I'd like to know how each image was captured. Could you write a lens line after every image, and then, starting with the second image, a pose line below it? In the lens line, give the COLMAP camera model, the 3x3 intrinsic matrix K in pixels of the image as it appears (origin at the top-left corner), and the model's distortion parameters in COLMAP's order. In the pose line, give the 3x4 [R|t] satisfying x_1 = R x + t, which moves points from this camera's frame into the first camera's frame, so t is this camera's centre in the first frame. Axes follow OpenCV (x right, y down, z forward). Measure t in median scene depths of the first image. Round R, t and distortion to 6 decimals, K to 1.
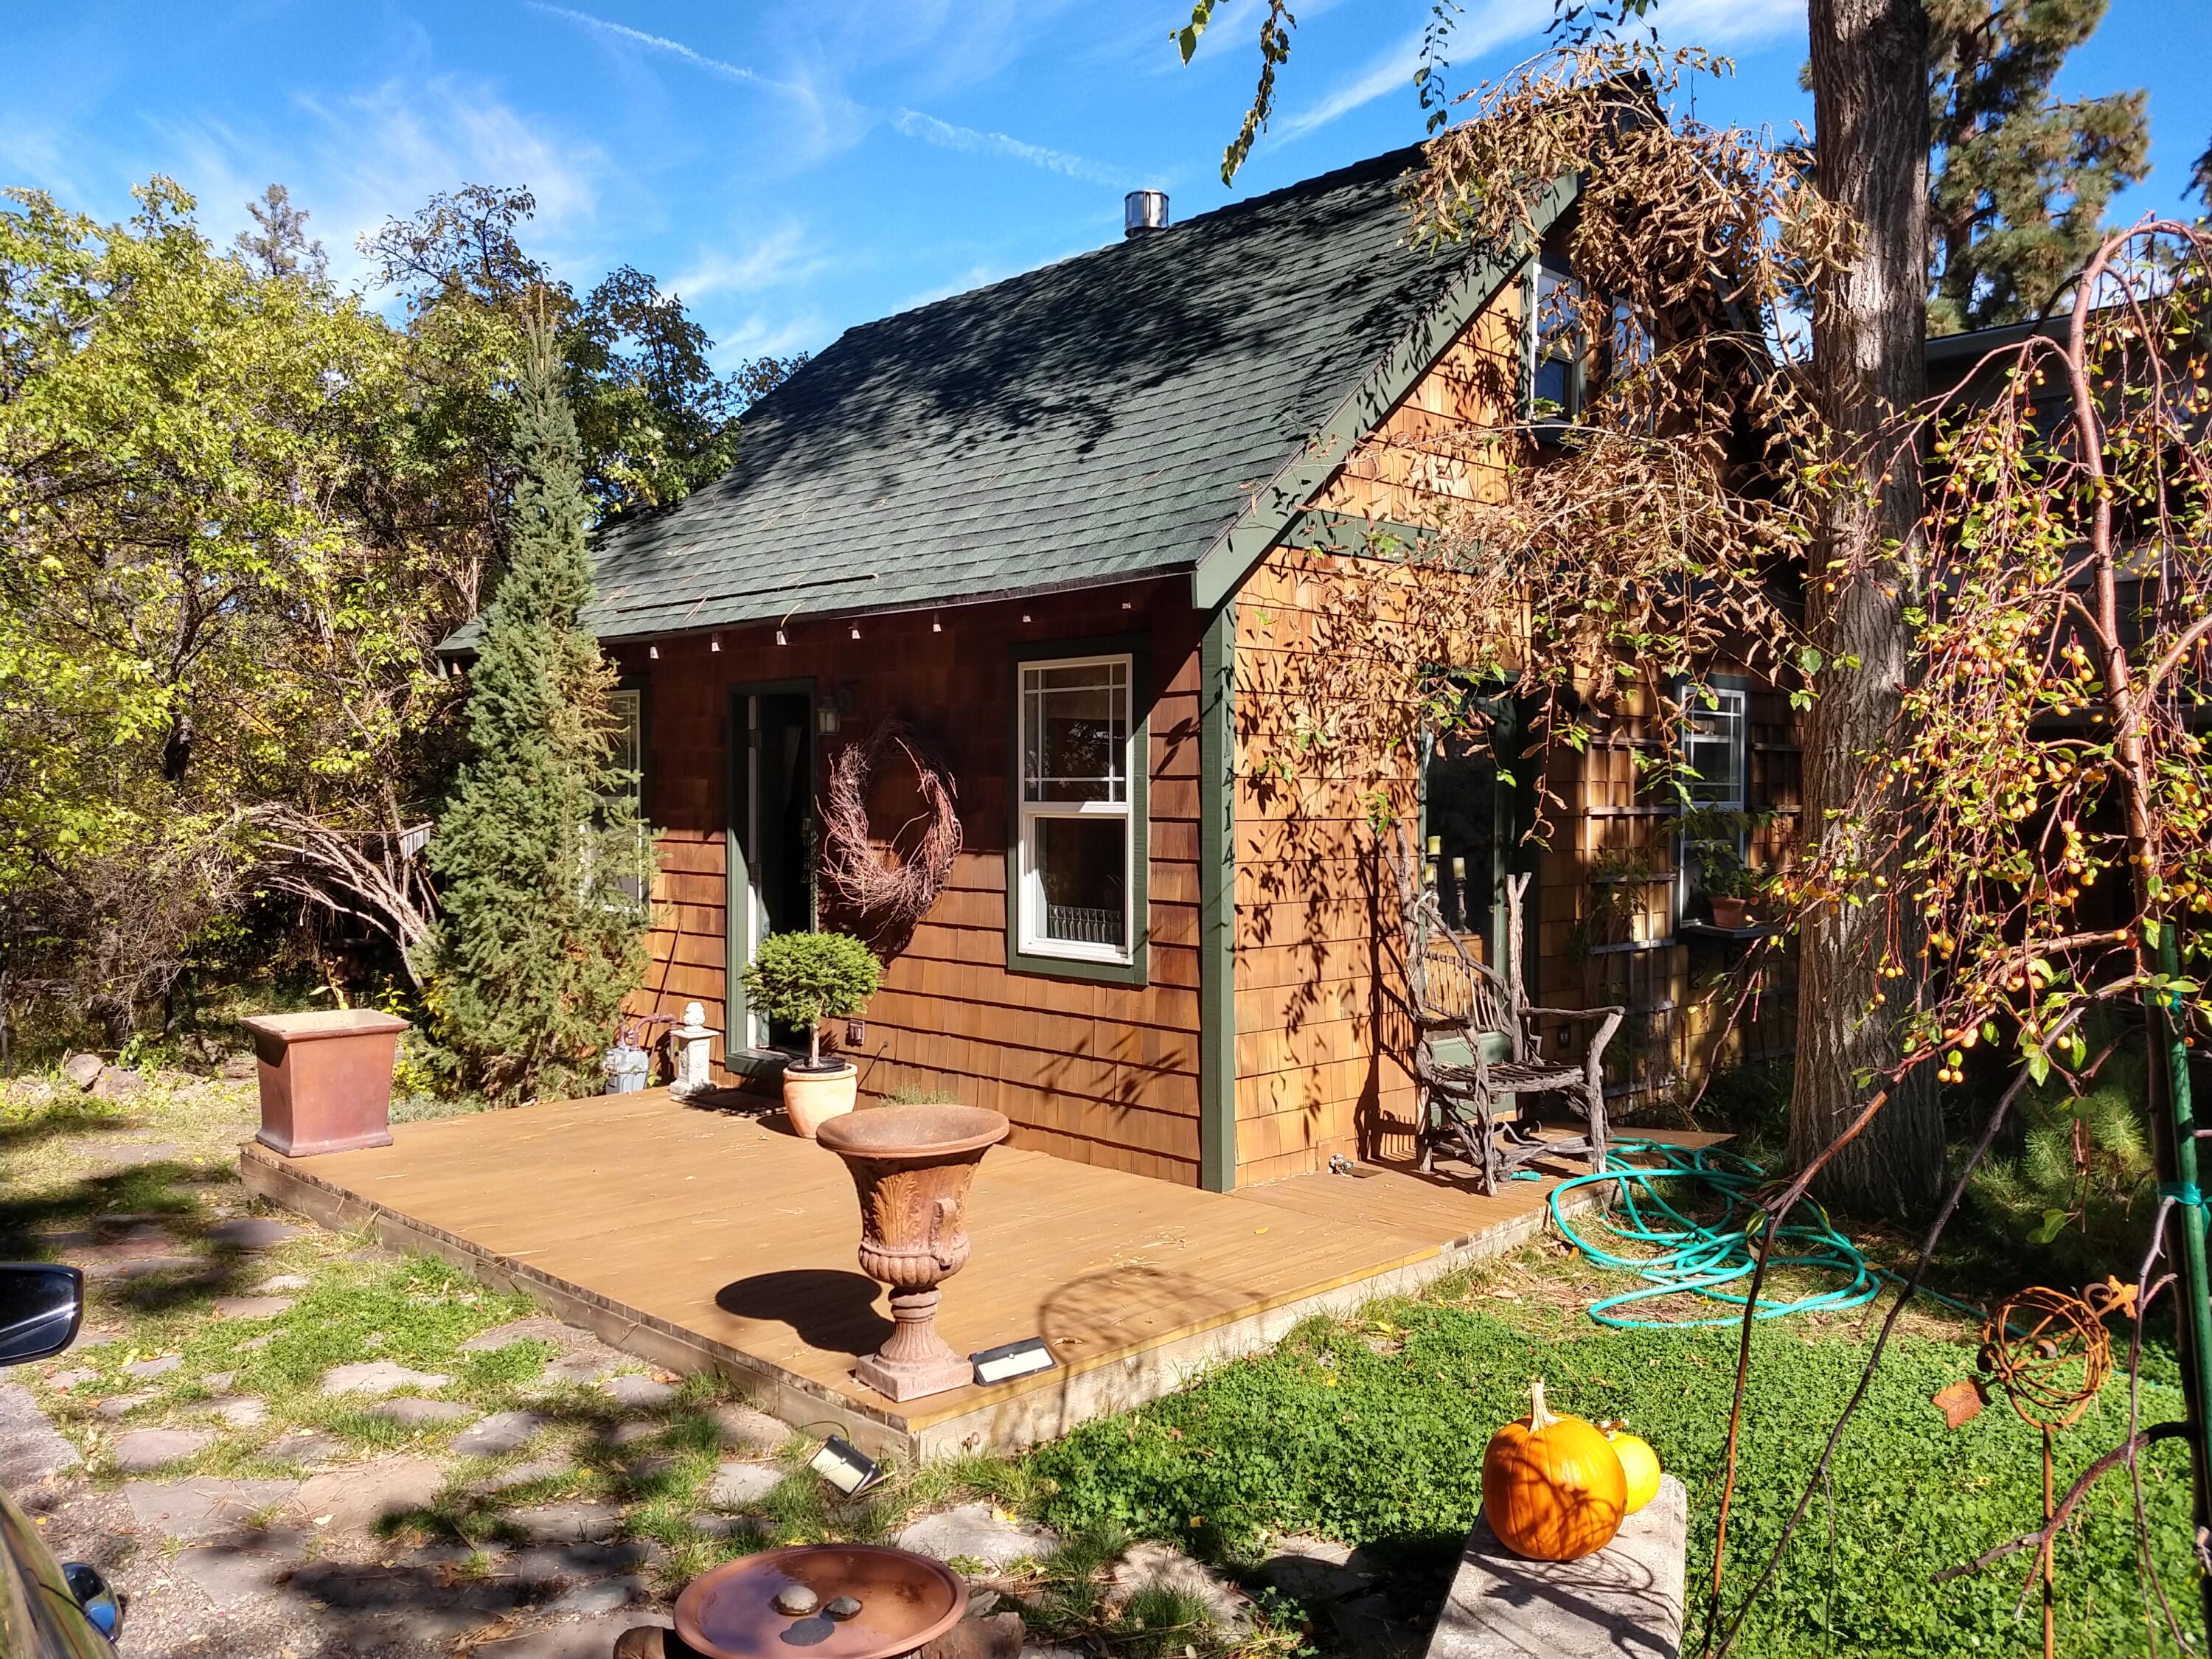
lens RADIAL K [[1697.2, 0, 1111.2], [0, 1697.2, 820.8], [0, 0, 1]] dist [0.044451, -0.021159]
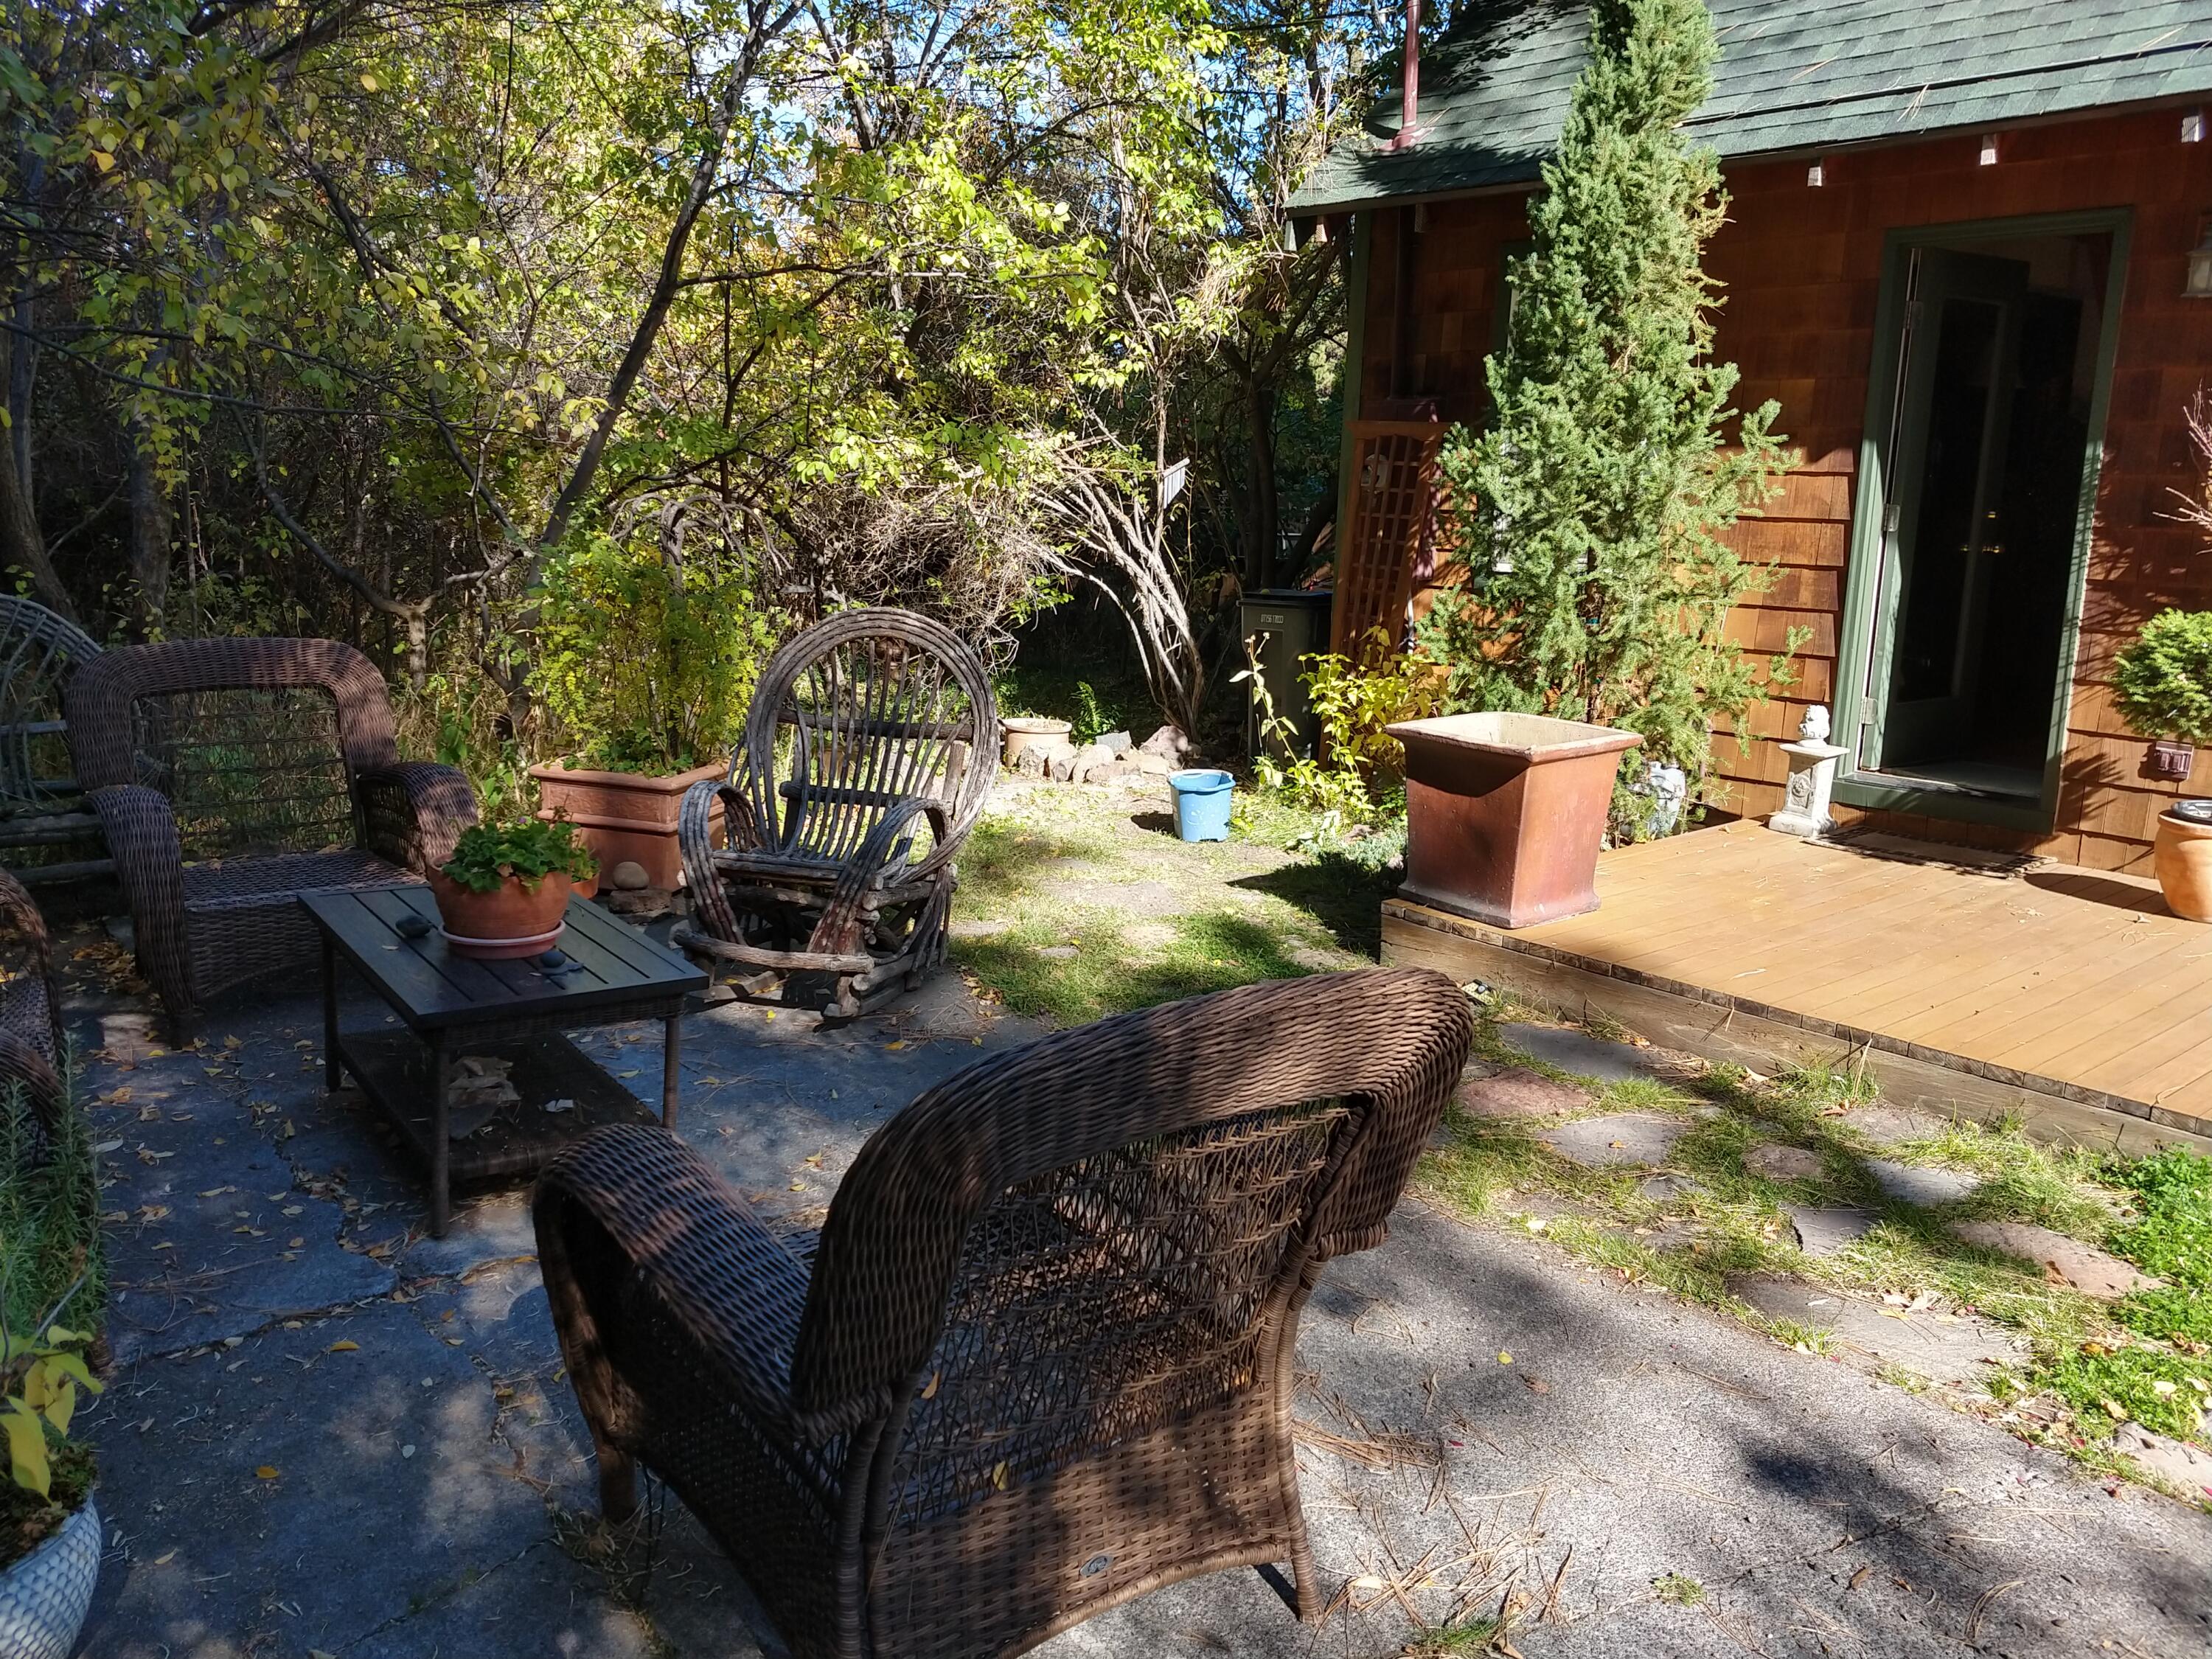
lens RADIAL K [[1697.2, 0, 1100.2], [0, 1697.2, 839.2], [0, 0, 1]] dist [0.044451, -0.021159]
pose [[0.996077, 0.029622, -0.083384, -0.470576], [-0.012434, 0.979809, 0.199547, 0.022513], [0.087611, -0.197728, 0.976334, 0.266543]]
